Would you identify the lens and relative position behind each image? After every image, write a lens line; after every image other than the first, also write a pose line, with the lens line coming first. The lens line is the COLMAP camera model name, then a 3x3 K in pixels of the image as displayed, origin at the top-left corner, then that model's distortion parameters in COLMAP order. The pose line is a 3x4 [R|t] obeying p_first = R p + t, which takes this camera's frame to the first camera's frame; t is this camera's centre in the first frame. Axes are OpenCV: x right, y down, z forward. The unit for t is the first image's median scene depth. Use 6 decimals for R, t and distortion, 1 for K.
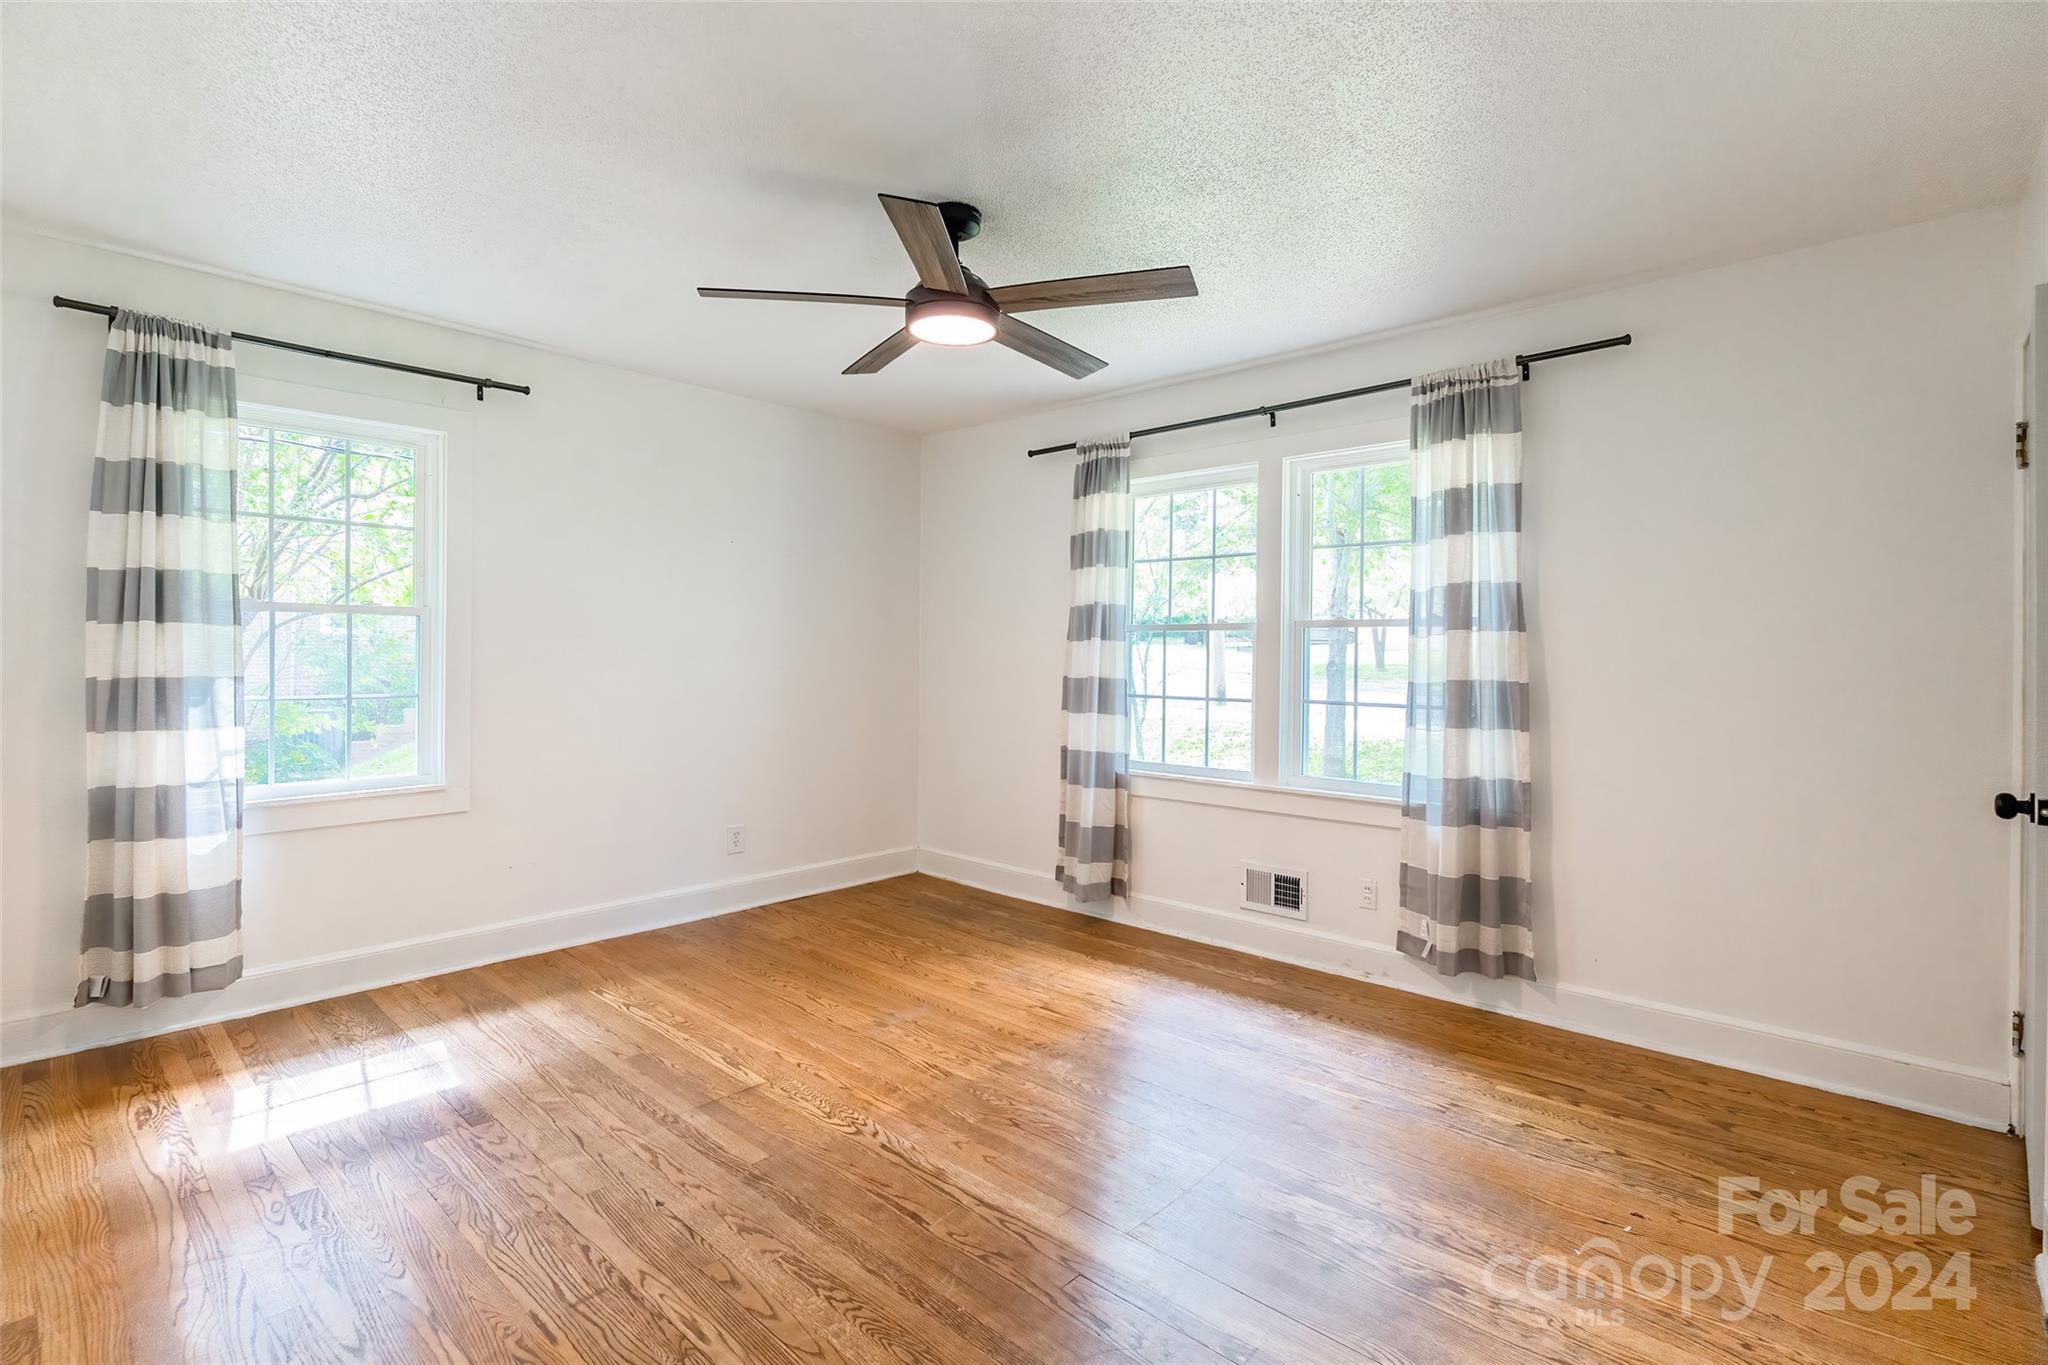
lens RADIAL K [[937.5, 0, 1028.3], [0, 937.5, 653.1], [0, 0, 1]] dist [-0.002642, 0.000257]
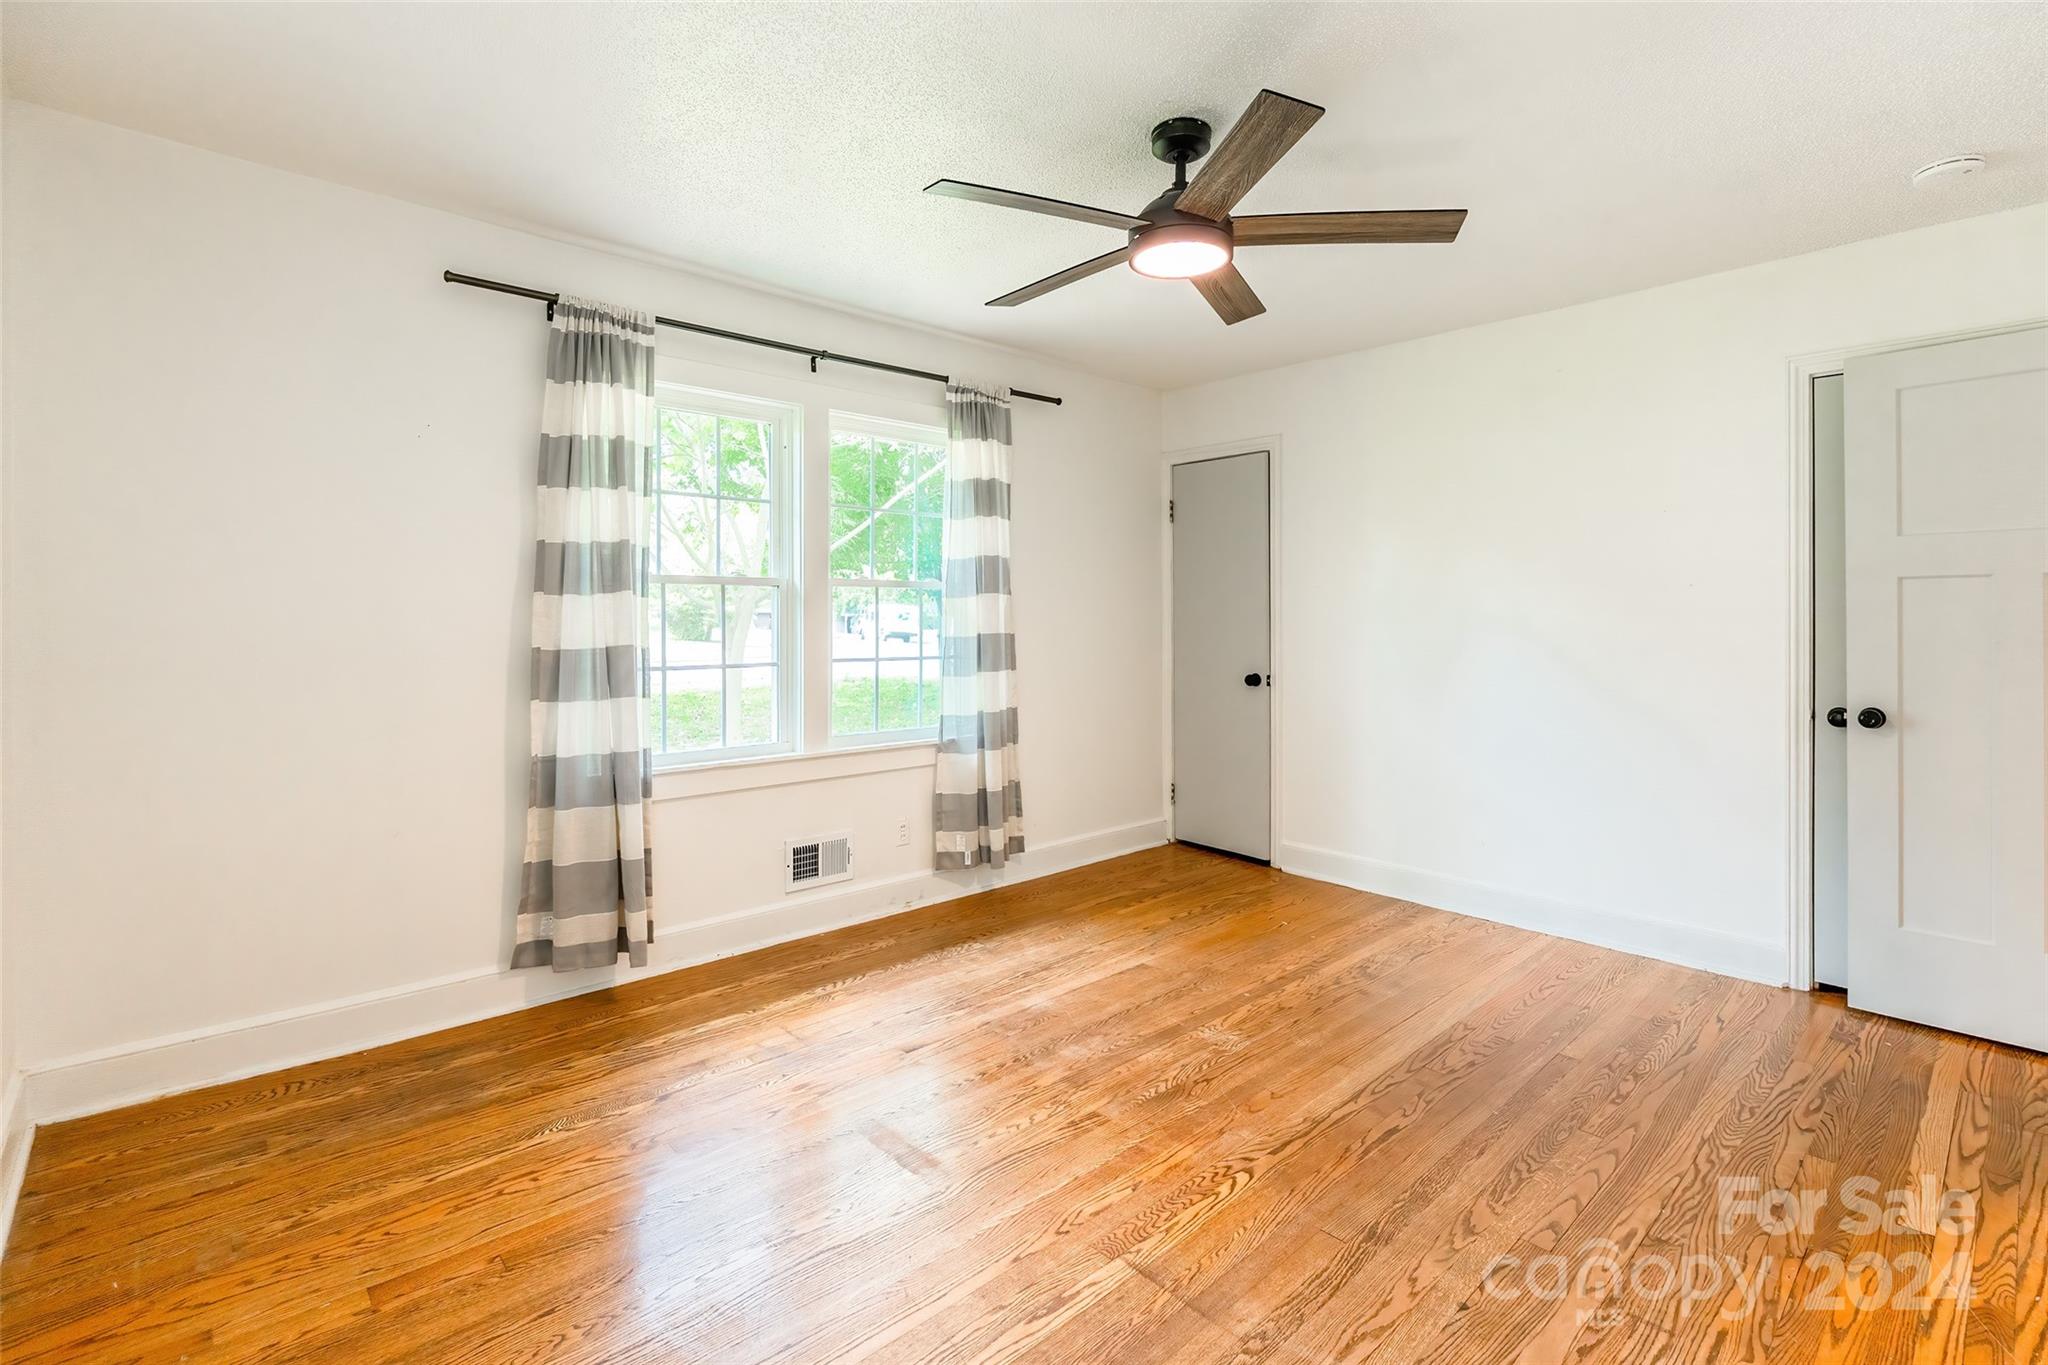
lens RADIAL K [[932.2, 0, 1016.1], [0, 932.2, 611.7], [0, 0, 1]] dist [-0.014824, 0.000047]
pose [[0.108110, -0.001447, 0.994138, -0.754019], [0.000285, 0.999999, 0.001424, -0.001289], [-0.994139, 0.000129, 0.108111, 0.805523]]
